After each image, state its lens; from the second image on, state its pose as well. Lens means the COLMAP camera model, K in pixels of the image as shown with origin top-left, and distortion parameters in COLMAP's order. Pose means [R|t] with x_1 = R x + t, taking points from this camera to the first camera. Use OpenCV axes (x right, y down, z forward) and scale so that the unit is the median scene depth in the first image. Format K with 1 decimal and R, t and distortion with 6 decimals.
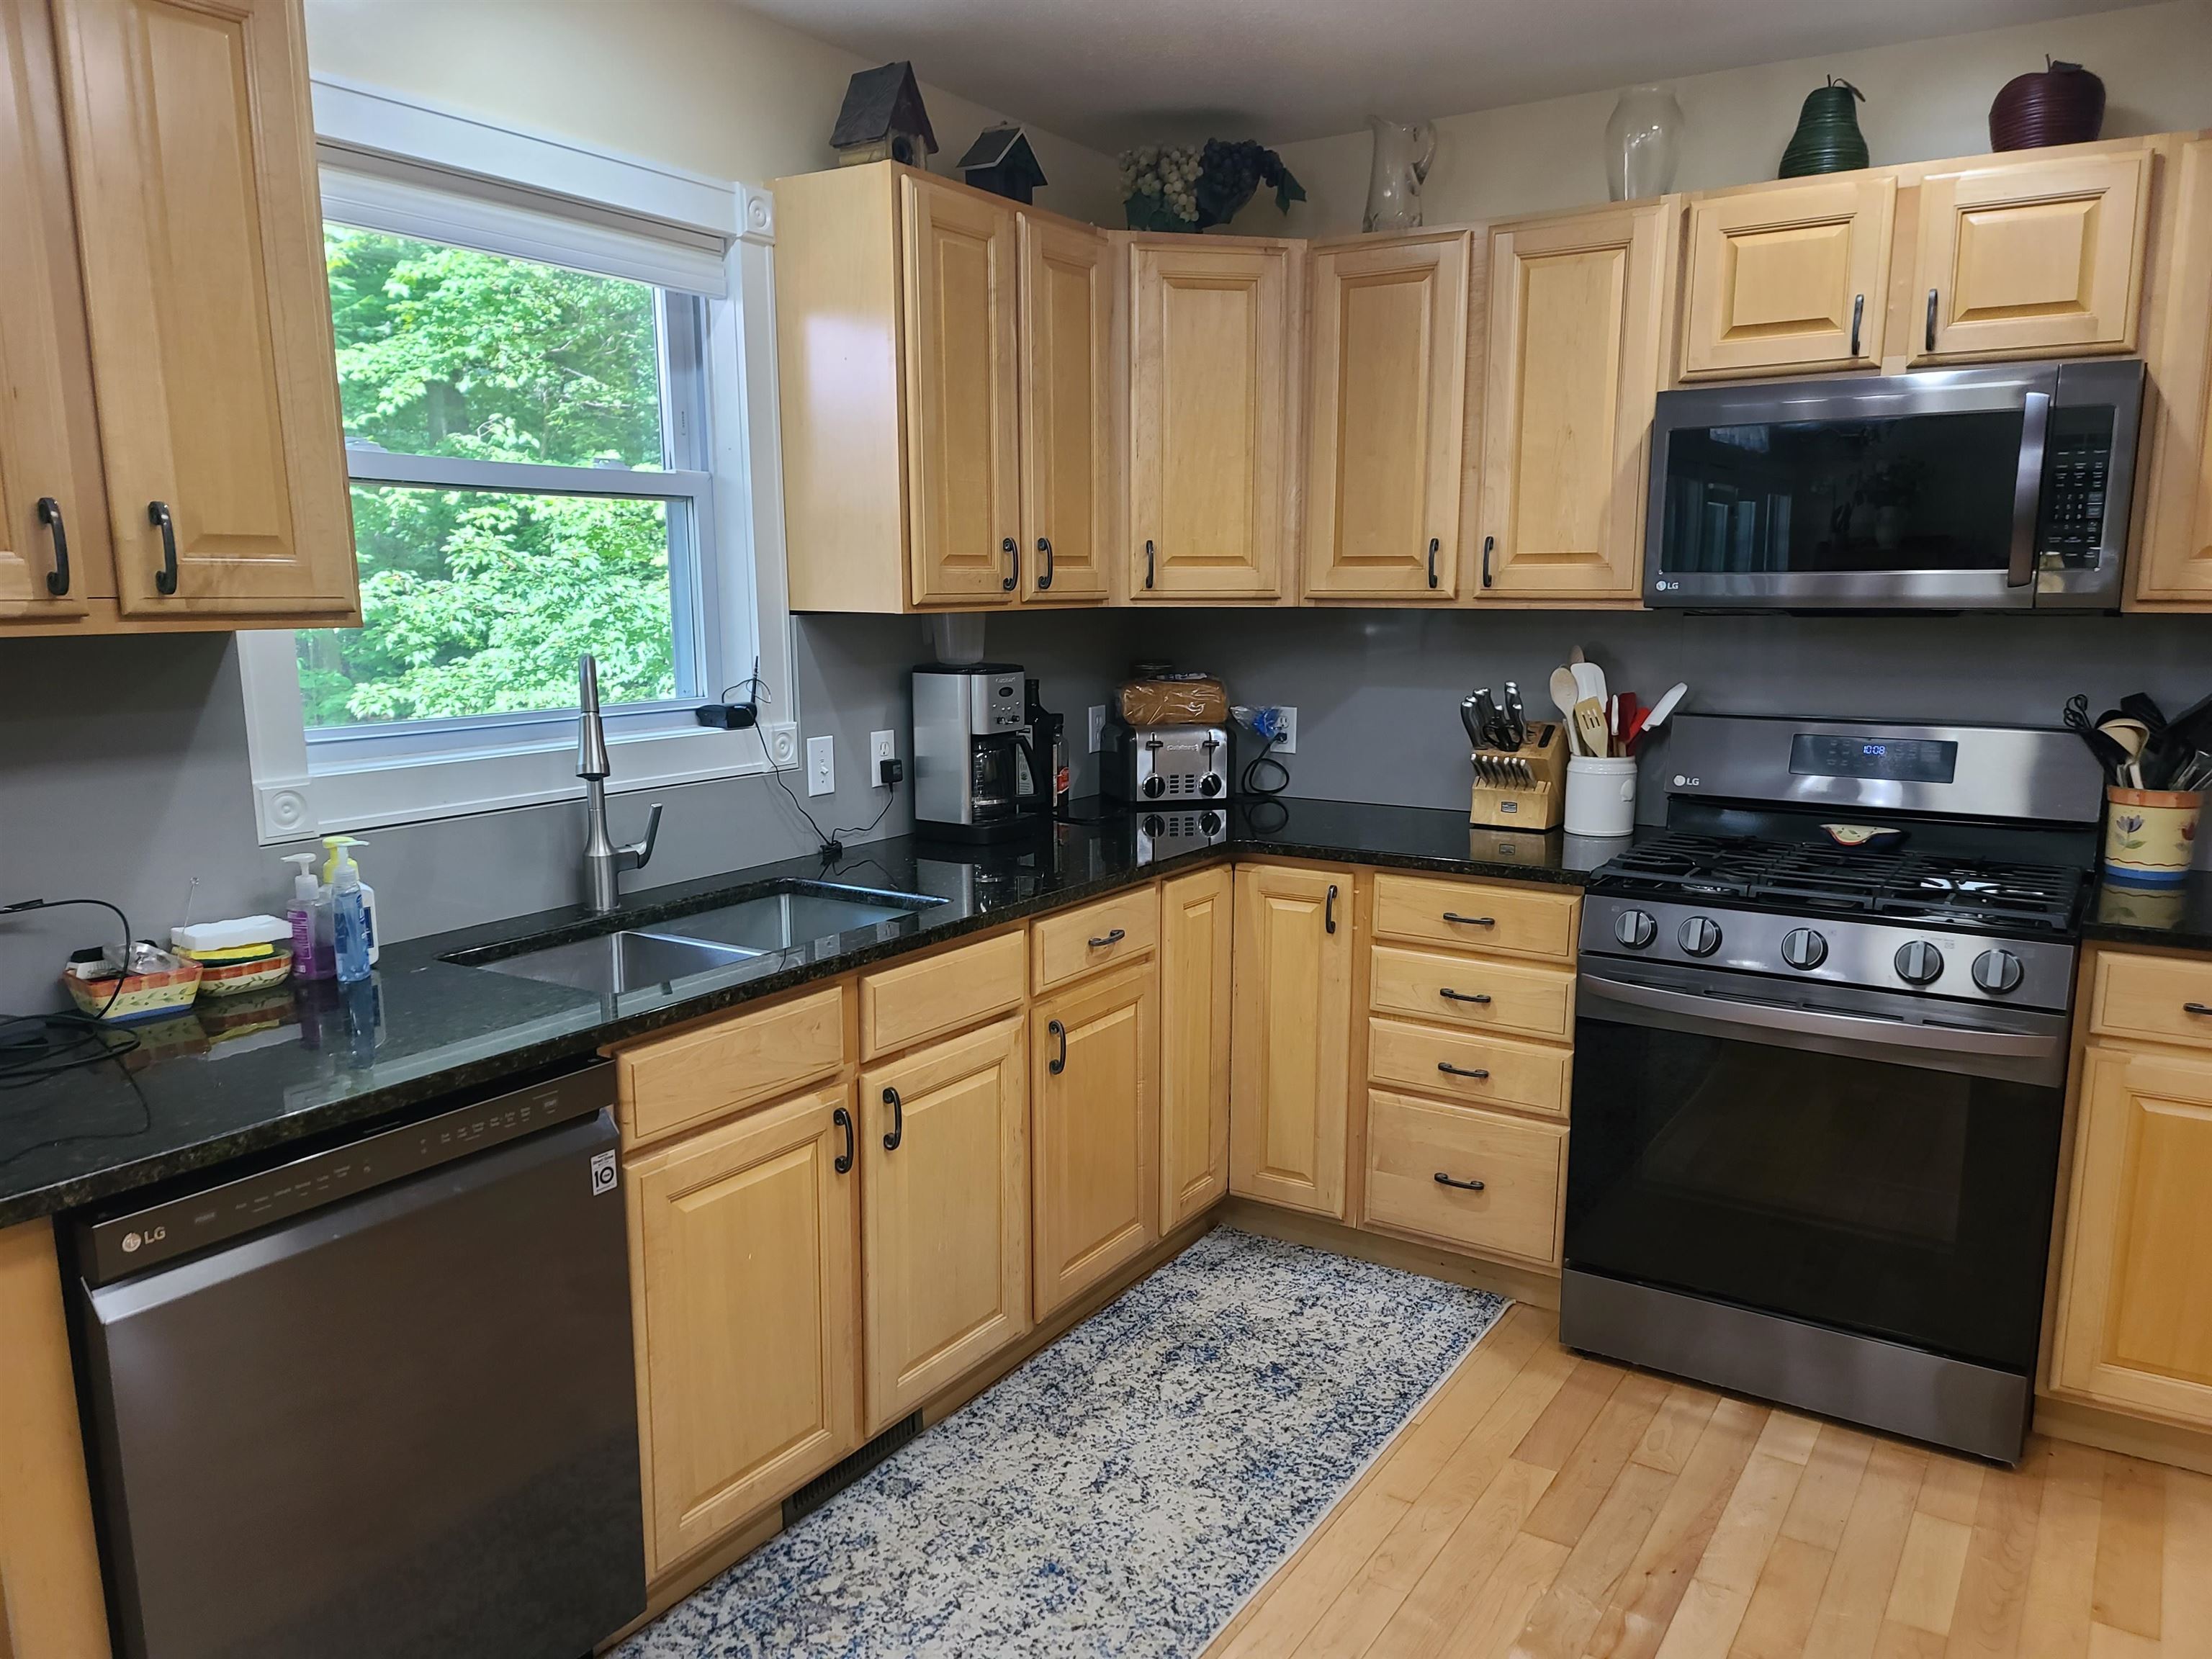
lens RADIAL K [[1654.7, 0, 1106.3], [0, 1654.7, 852.0], [0, 0, 1]] dist [0.073836, -0.000386]
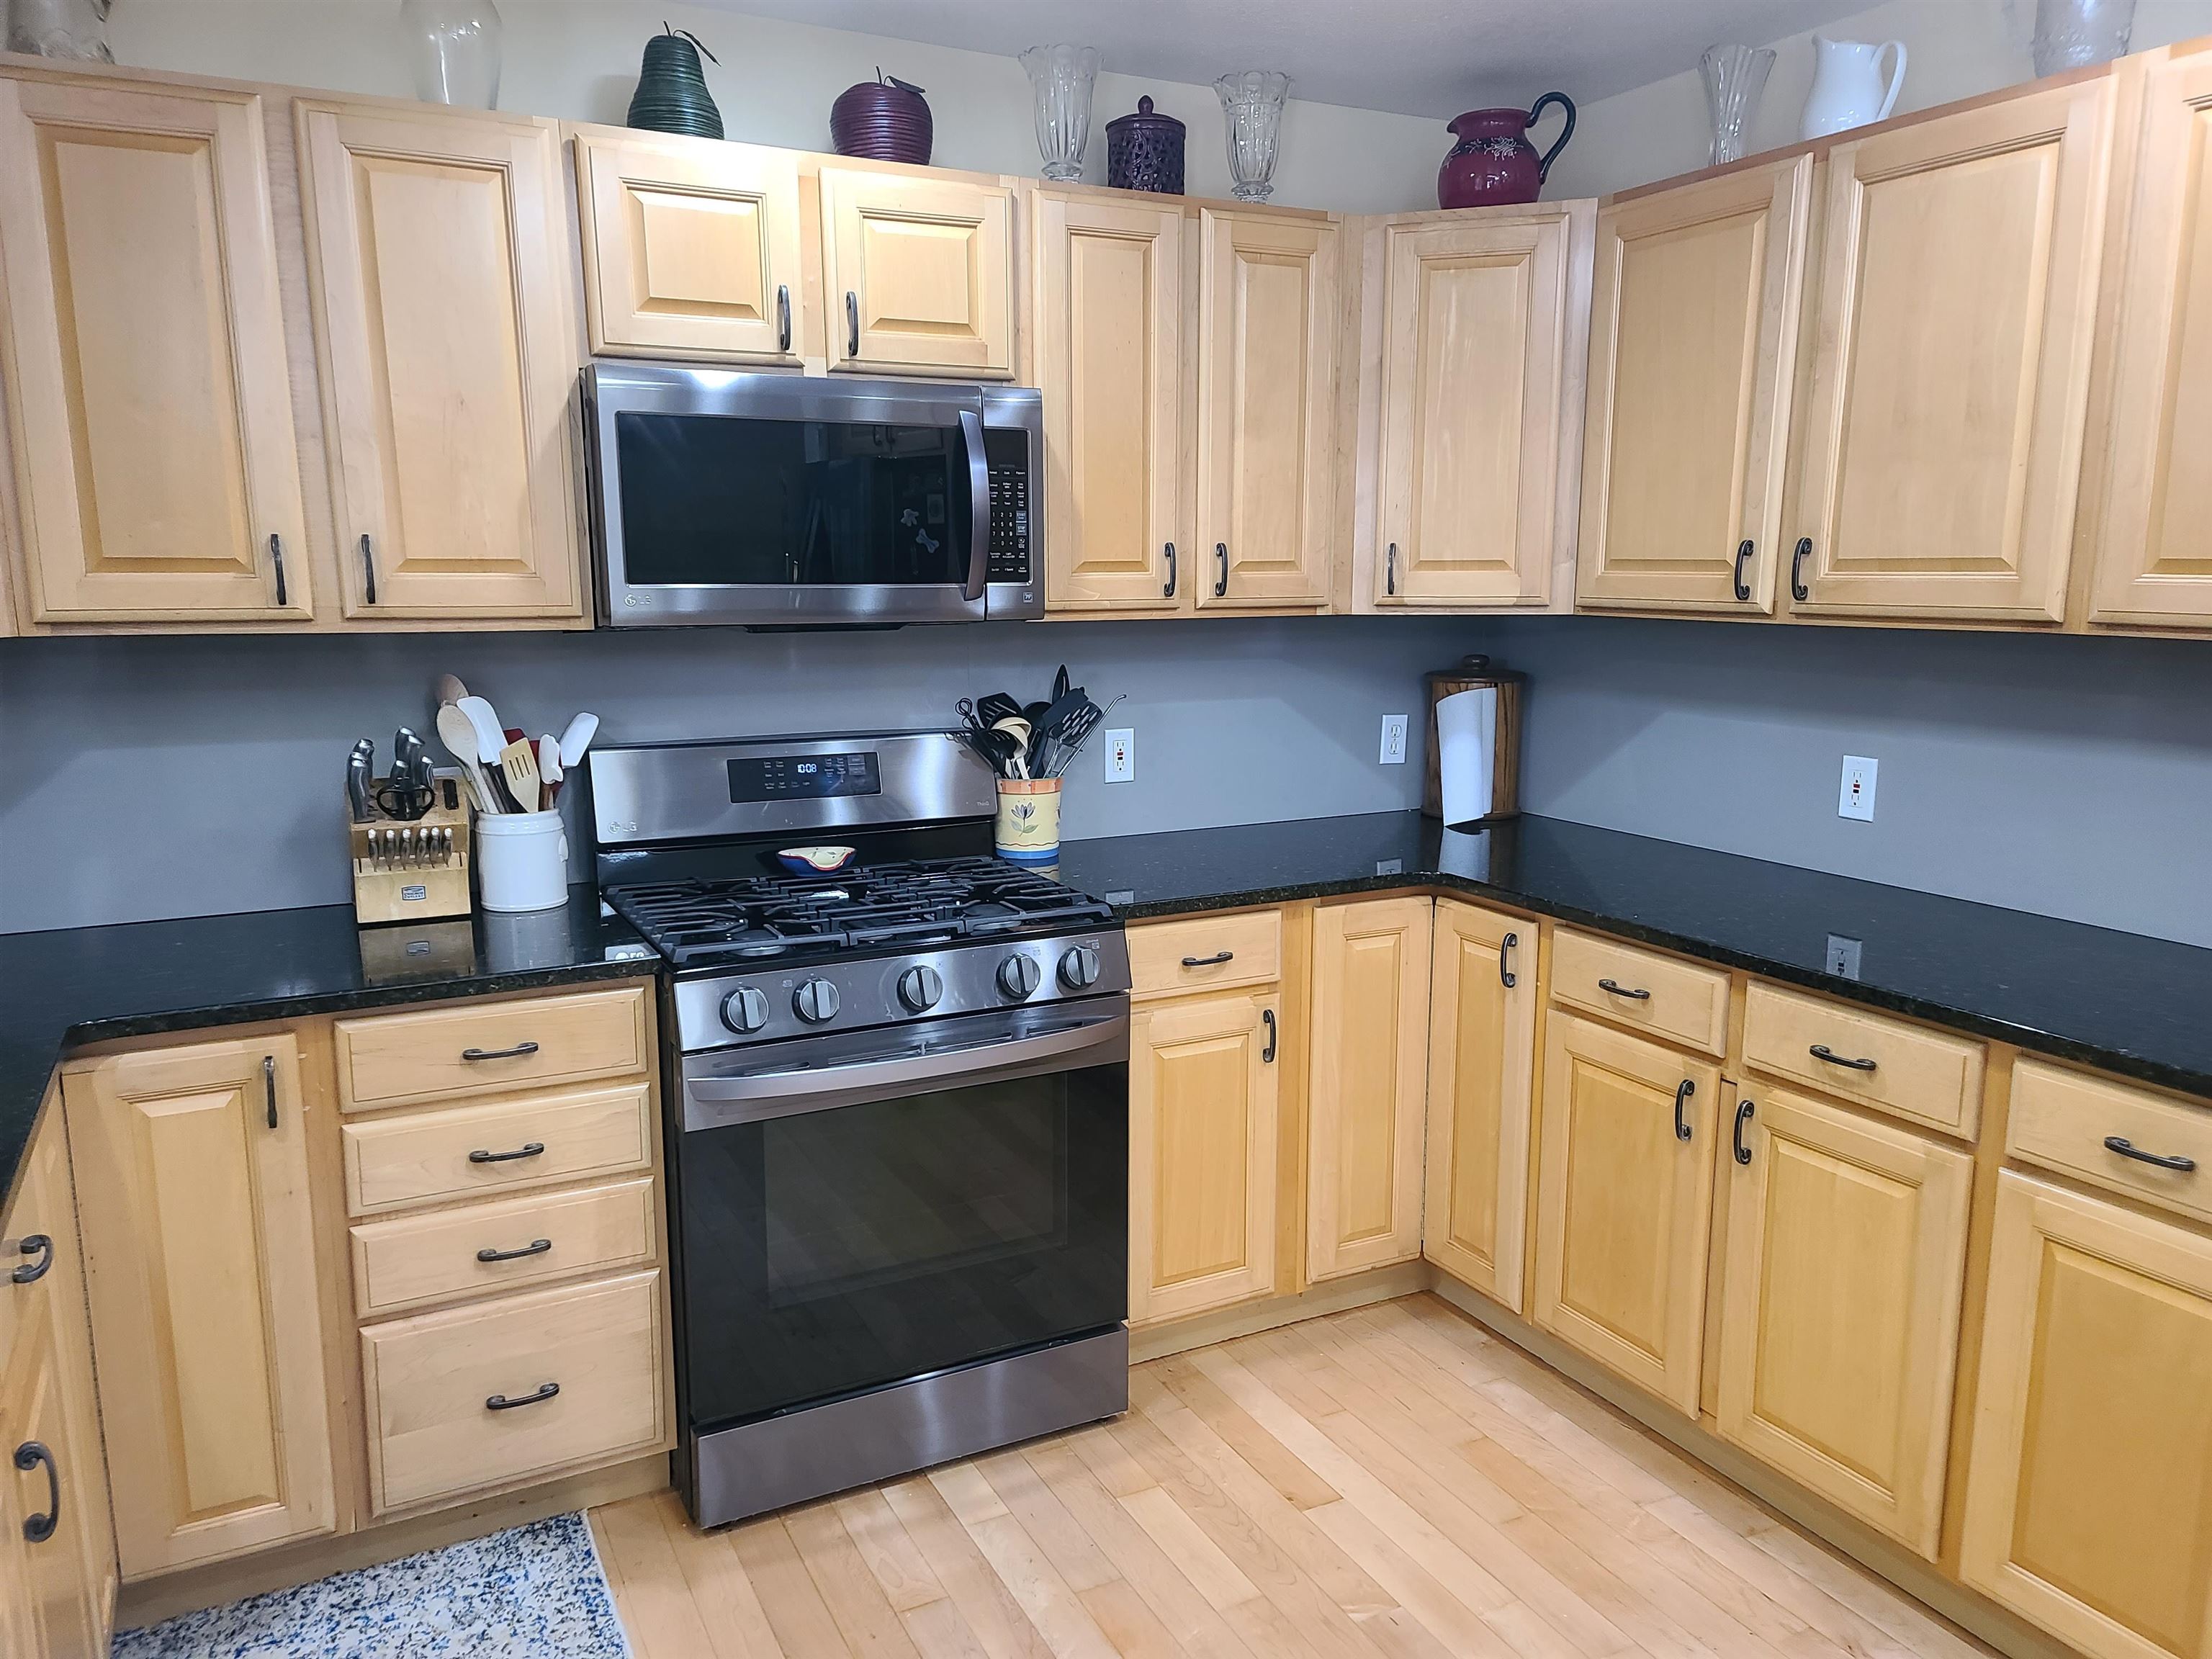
lens RADIAL K [[1620.3, 0, 1150.0], [0, 1620.3, 847.0], [0, 0, 1]] dist [0.051169, -0.000735]
pose [[0.488662, -0.151909, 0.859147, -0.245614], [0.148450, 0.984844, 0.089699, -0.069392], [-0.859751, 0.083707, 0.503807, 0.362620]]
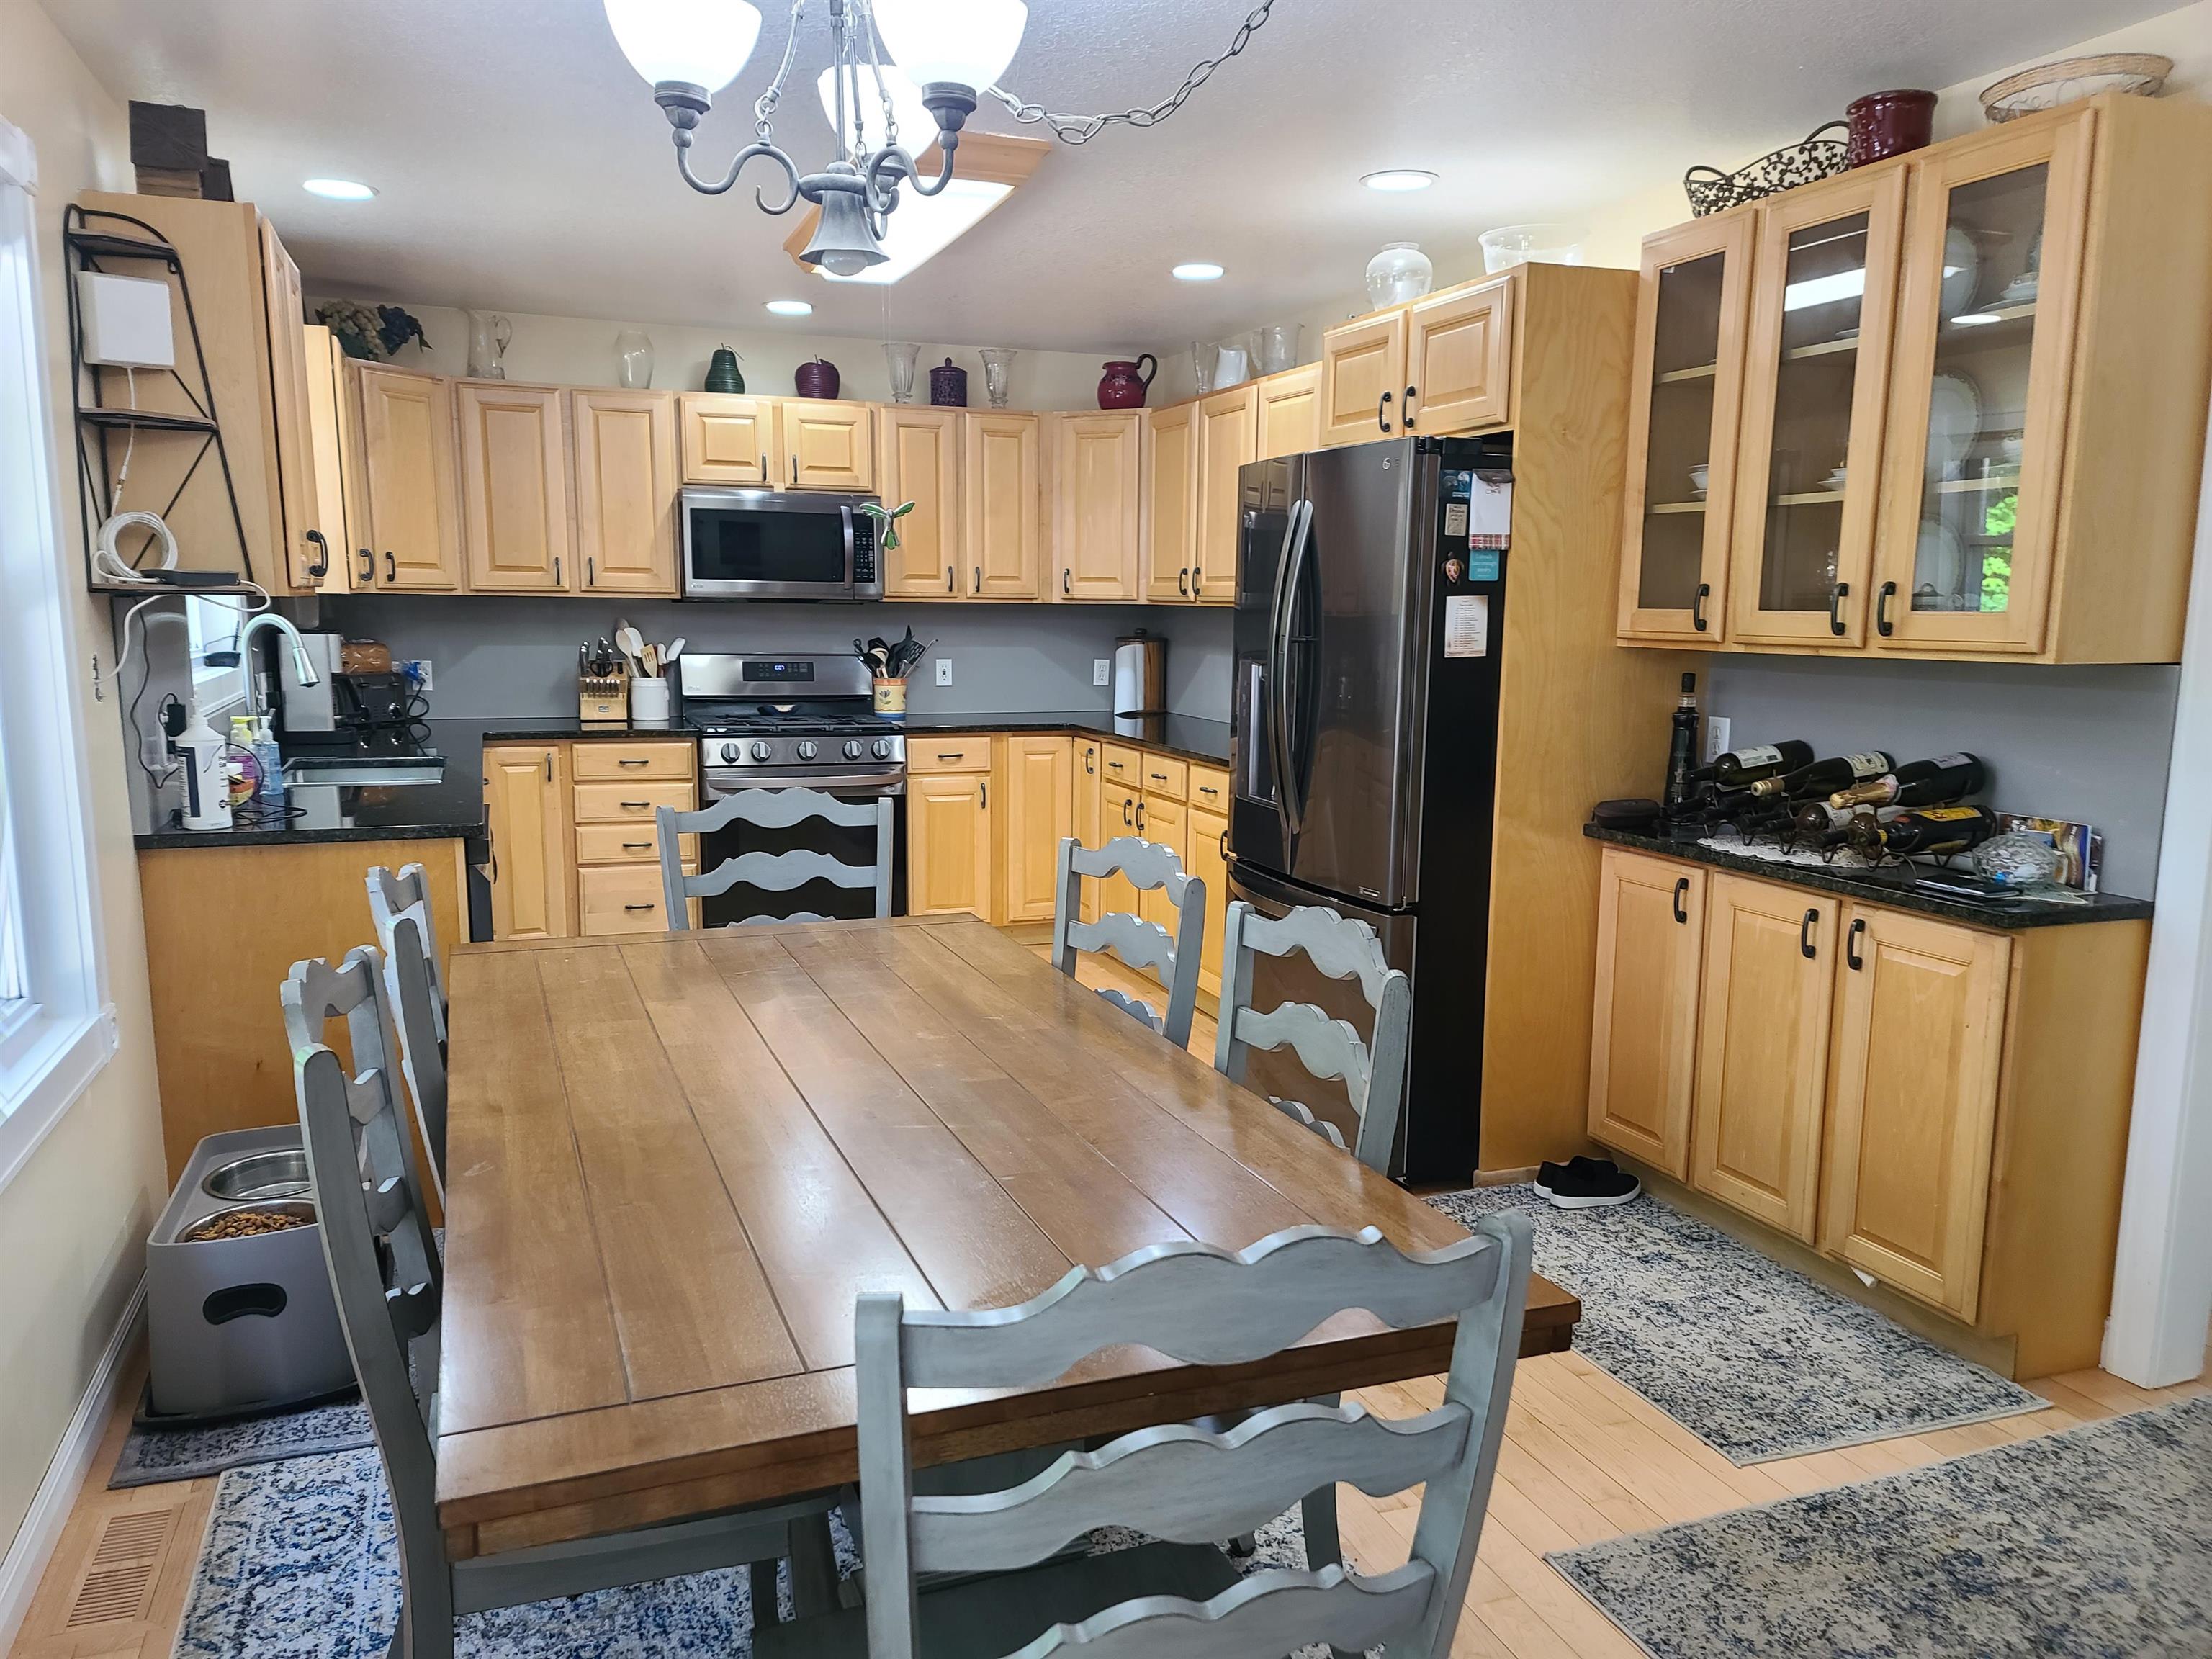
lens RADIAL K [[1620.3, 0, 1150.0], [0, 1620.3, 847.0], [0, 0, 1]] dist [0.051169, -0.000735]
pose [[0.580842, -0.116987, 0.805566, -0.904251], [0.125542, 0.990653, 0.053345, 0.107008], [-0.804277, 0.070148, 0.590100, -0.527412]]
